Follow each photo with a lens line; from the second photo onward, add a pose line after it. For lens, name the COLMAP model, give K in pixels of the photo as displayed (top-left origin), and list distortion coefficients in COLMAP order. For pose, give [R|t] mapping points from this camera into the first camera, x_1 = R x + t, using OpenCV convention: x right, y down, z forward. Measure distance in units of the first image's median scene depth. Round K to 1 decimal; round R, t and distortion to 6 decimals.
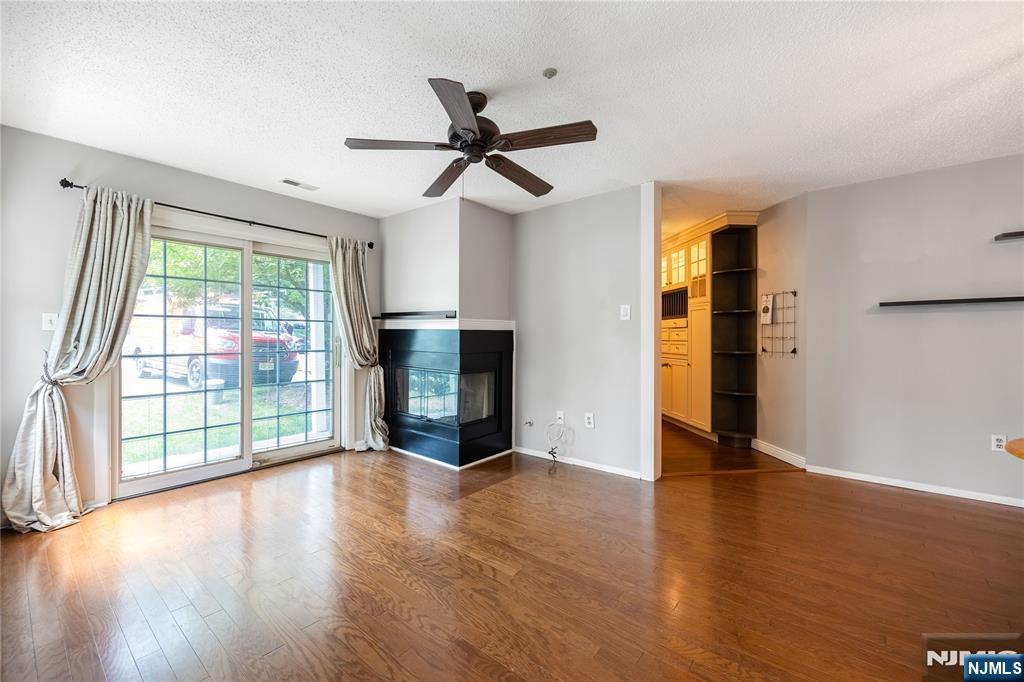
lens RADIAL K [[420.4, 0, 508.9], [0, 420.4, 338.9], [0, 0, 1]] dist [-0.007722, 0.000323]
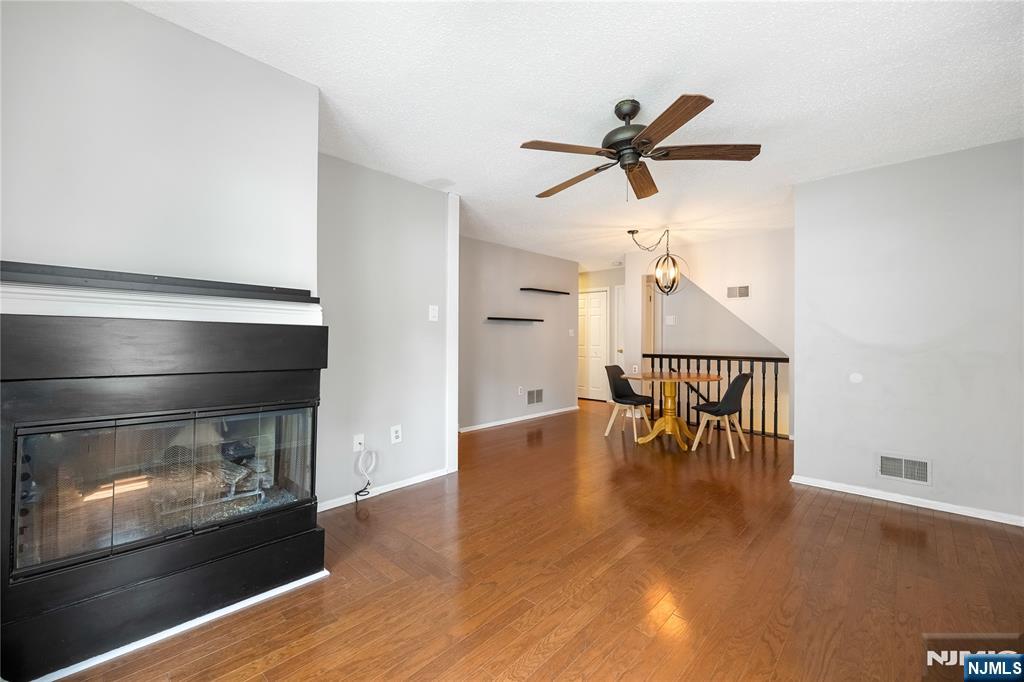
lens RADIAL K [[420.4, 0, 509.1], [0, 420.4, 337.7], [0, 0, 1]] dist [-0.007722, 0.000323]
pose [[0.059223, 0.000867, 0.998244, -0.699433], [-0.000282, 1.000000, -0.000852, -0.005062], [-0.998245, -0.000231, 0.059223, 0.760755]]
